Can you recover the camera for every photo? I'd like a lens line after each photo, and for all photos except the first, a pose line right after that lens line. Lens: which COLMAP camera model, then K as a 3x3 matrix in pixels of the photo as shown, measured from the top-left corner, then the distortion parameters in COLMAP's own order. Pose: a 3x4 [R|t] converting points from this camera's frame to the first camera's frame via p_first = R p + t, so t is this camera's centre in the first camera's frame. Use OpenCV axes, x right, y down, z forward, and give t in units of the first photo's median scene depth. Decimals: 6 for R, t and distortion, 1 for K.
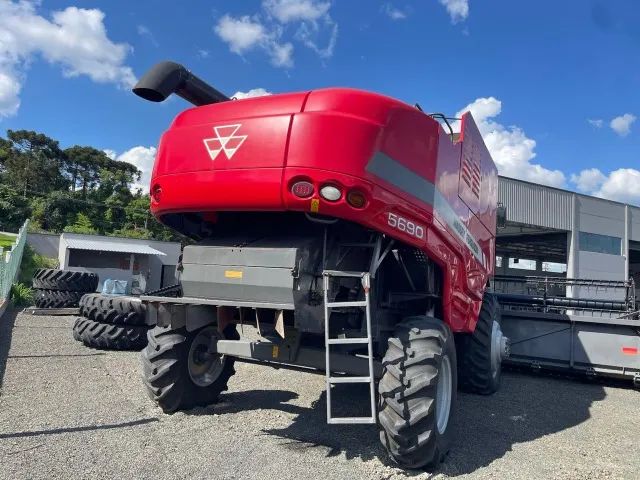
lens RADIAL K [[503.3, 0, 320.0], [0, 503.3, 240.0], [0, 0, 1]] dist [0.061981, -0.012265]
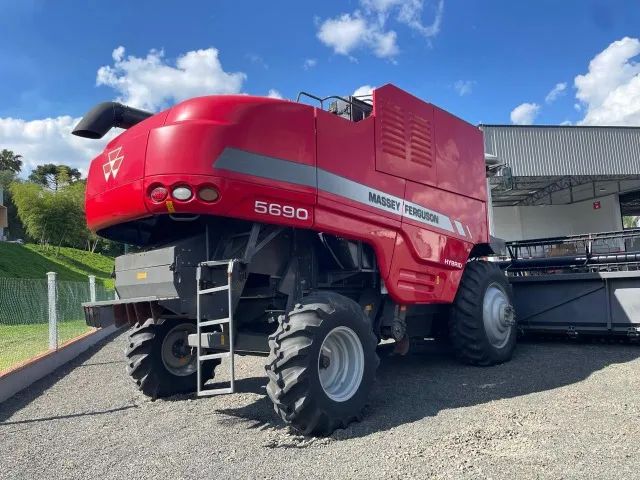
lens RADIAL K [[512.1, 0, 320.0], [0, 512.1, 240.0], [0, 0, 1]] dist [0.061598, -0.056391]
pose [[0.951706, -0.141892, -0.272254, 0.461212], [0.143897, 0.989511, -0.012693, 0.051295], [0.271199, -0.027097, 0.962142, -0.019860]]
